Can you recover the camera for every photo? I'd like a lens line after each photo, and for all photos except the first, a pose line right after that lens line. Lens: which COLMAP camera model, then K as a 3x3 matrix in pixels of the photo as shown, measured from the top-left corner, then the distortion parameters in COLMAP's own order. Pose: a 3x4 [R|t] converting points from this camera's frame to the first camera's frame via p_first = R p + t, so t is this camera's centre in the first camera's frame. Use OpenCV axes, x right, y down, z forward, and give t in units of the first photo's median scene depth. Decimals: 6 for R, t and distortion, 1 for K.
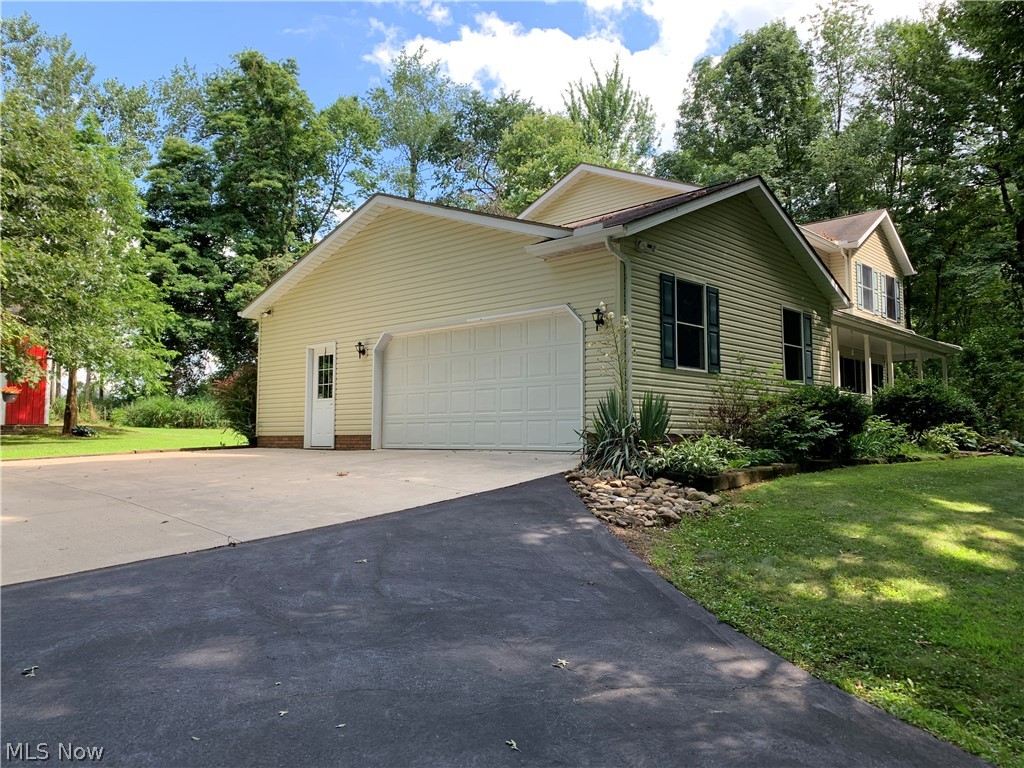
lens RADIAL K [[785.4, 0, 508.4], [0, 785.4, 384.0], [0, 0, 1]] dist [0.005961, -0.005651]
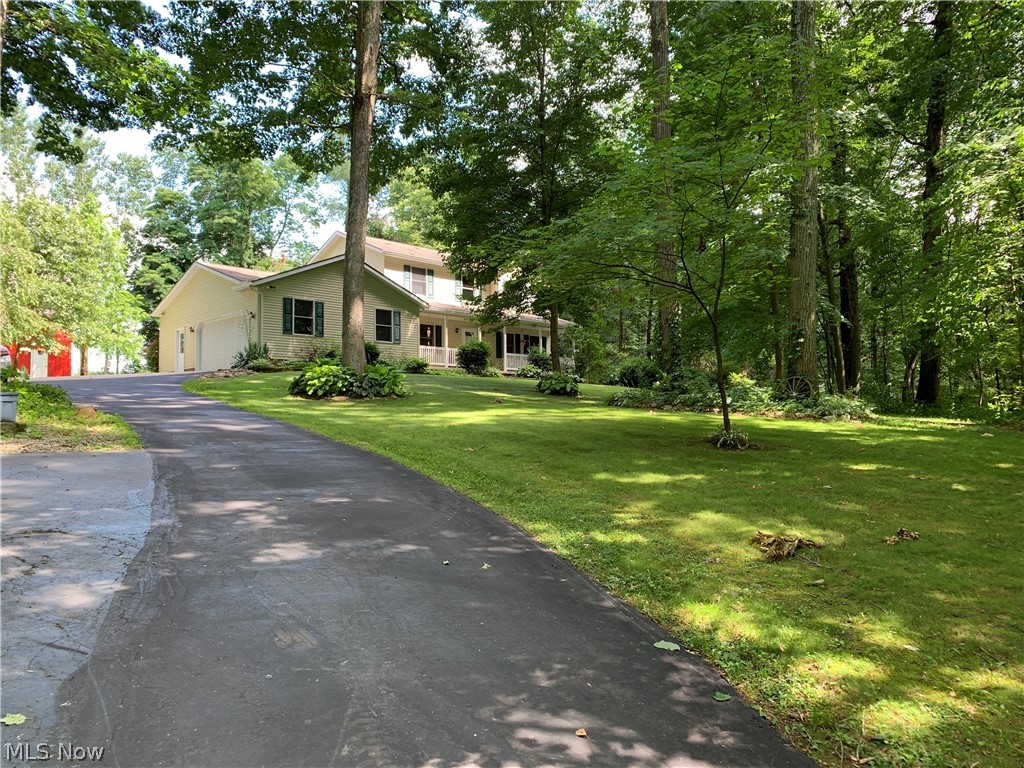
lens RADIAL K [[785.4, 0, 515.3], [0, 785.4, 382.5], [0, 0, 1]] dist [0.005961, -0.005651]
pose [[0.998825, -0.014442, -0.046269, 0.278065], [0.015006, 0.999817, 0.011867, 0.030905], [0.046089, -0.012547, 0.998859, -0.400476]]
